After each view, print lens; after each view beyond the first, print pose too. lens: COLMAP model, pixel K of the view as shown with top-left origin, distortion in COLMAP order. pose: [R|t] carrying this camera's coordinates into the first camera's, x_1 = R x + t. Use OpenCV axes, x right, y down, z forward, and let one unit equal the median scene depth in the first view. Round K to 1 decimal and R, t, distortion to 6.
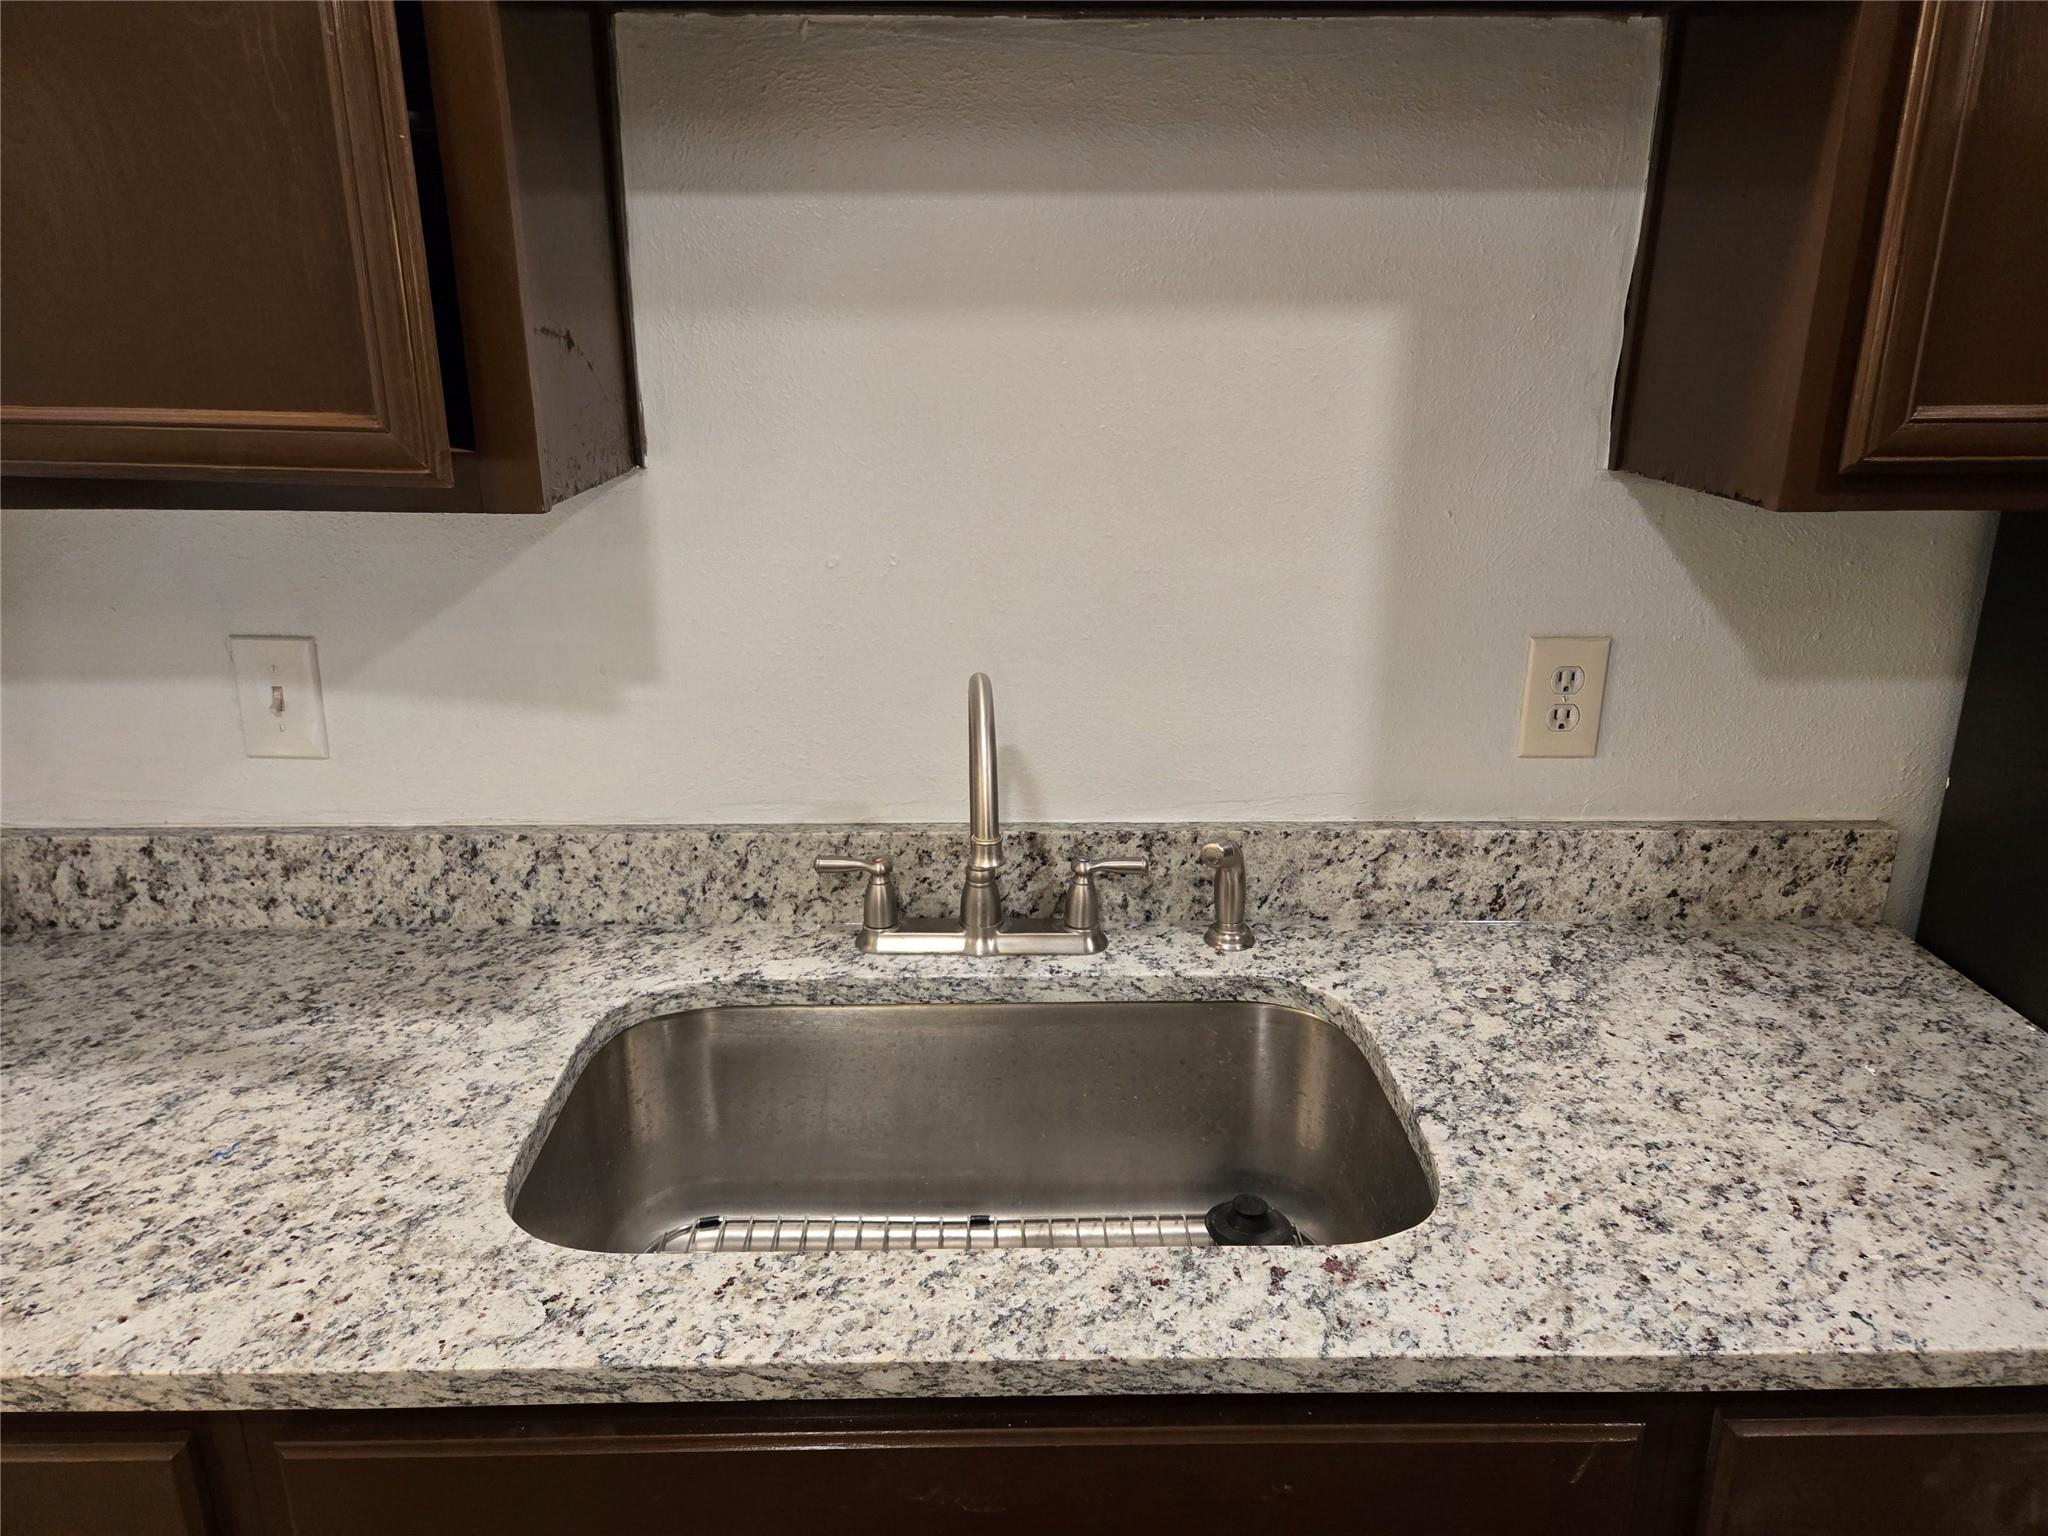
lens RADIAL K [[1370.1, 0, 1010.8], [0, 1370.1, 737.9], [0, 0, 1]] dist [0.072220, -0.060589]
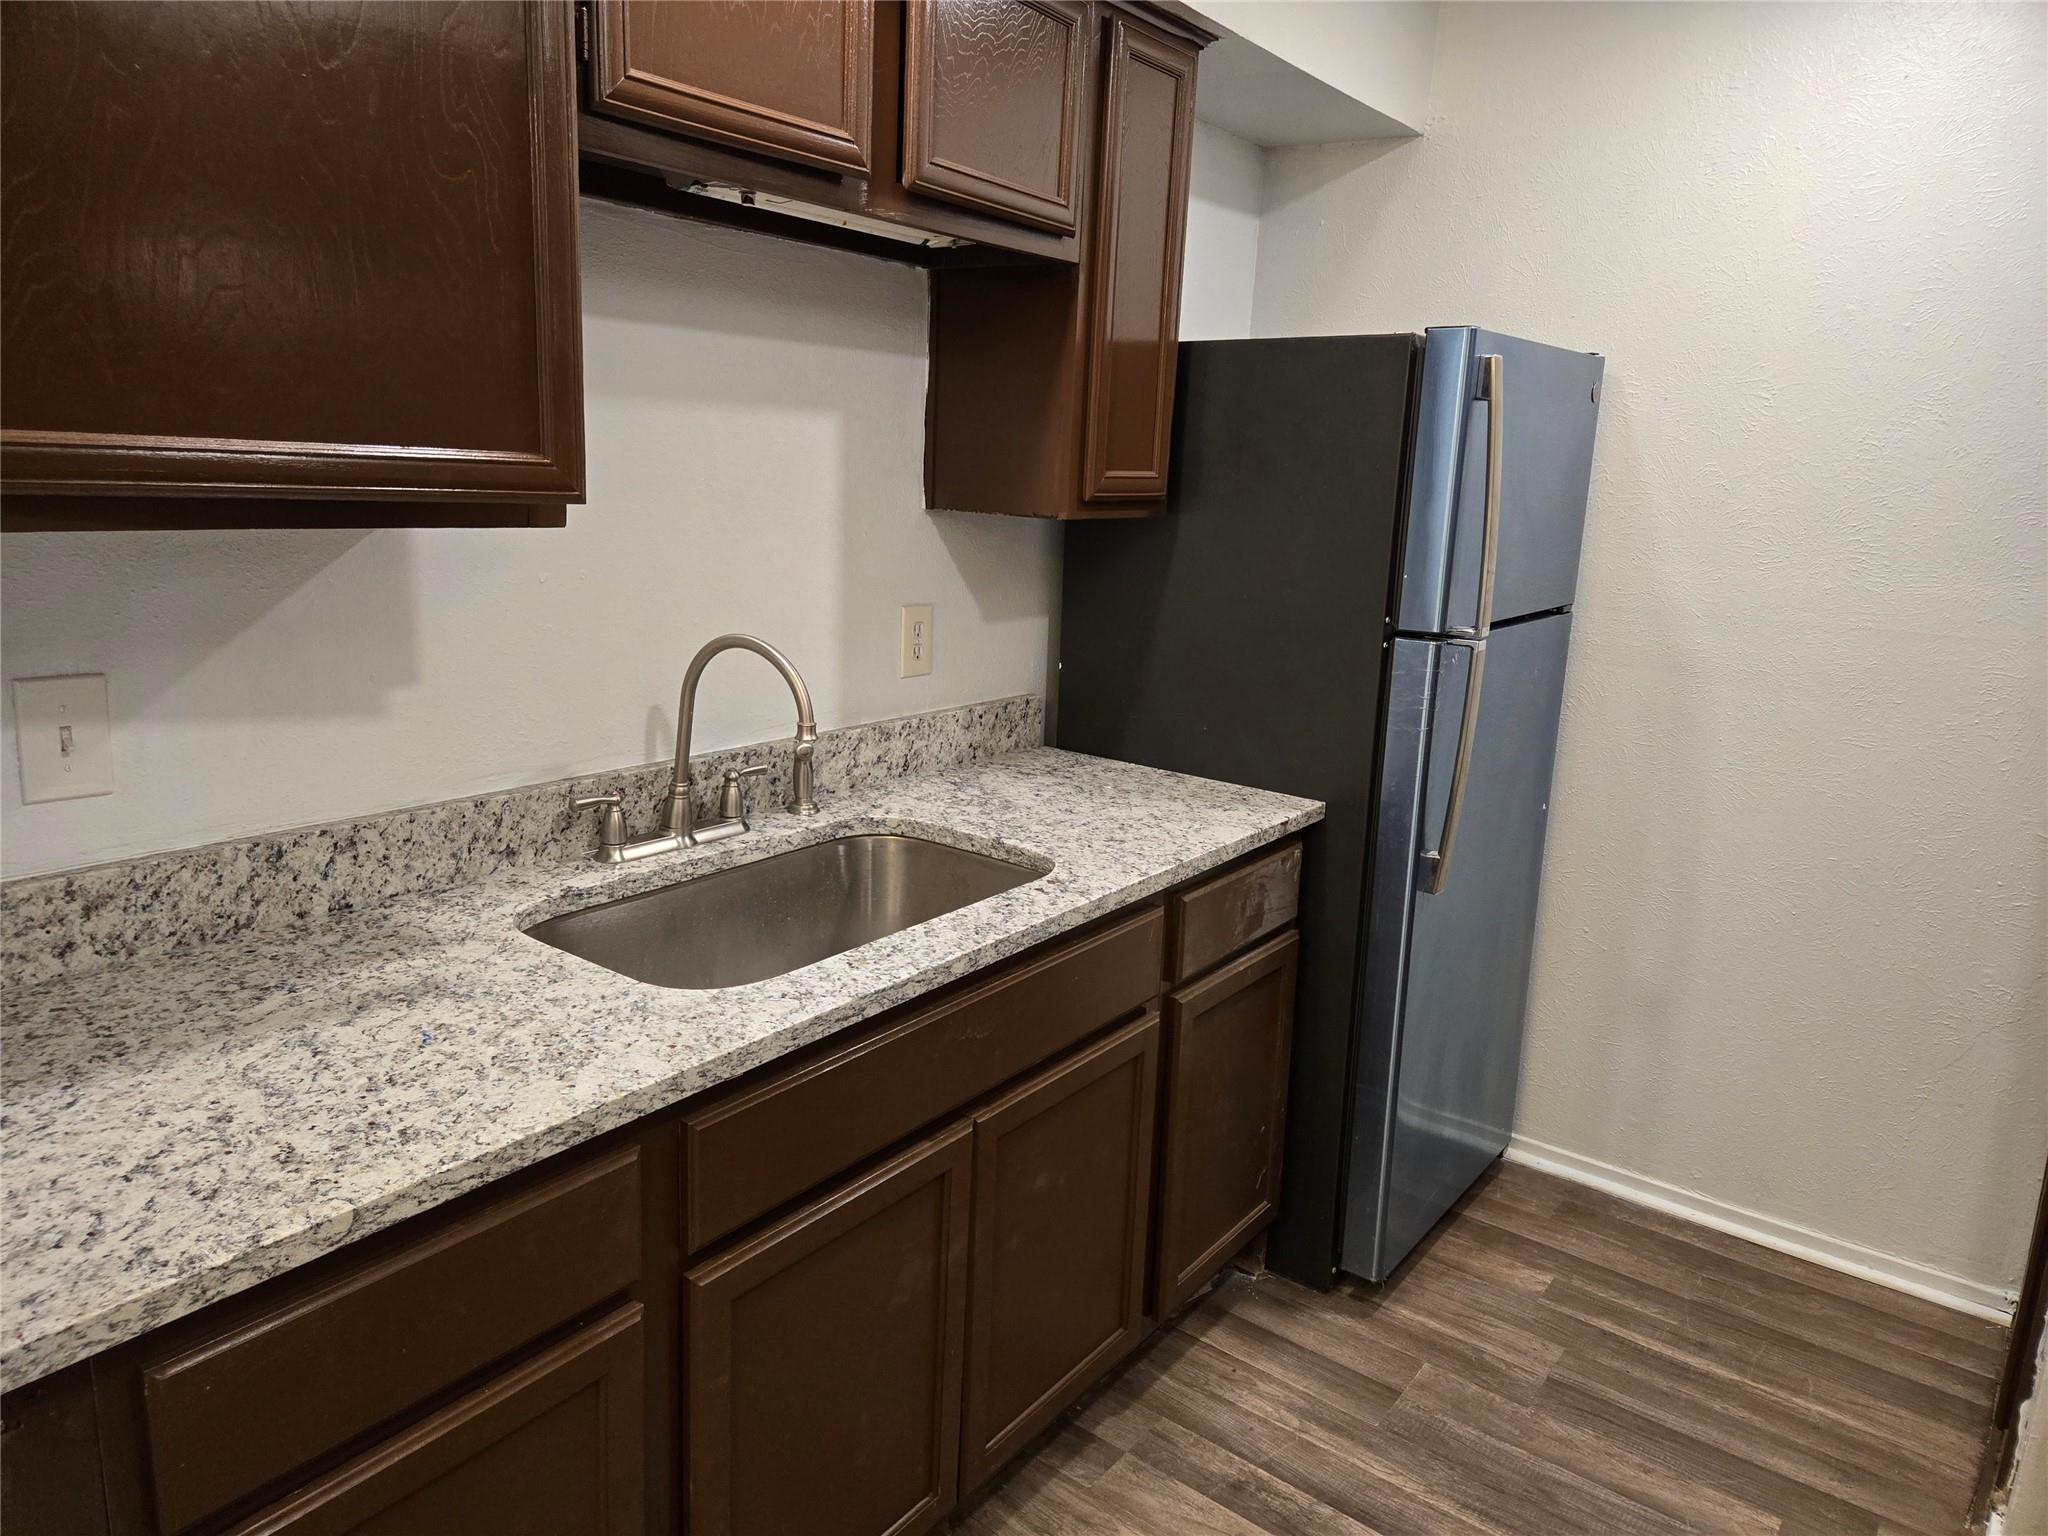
lens RADIAL K [[1370.1, 0, 1022.6], [0, 1370.1, 762.9], [0, 0, 1]] dist [0.072220, -0.060589]
pose [[0.612409, -0.148838, 0.776403, -0.921640], [0.191730, 0.980758, 0.036781, 0.088168], [-0.766938, 0.126335, 0.629162, -0.175802]]
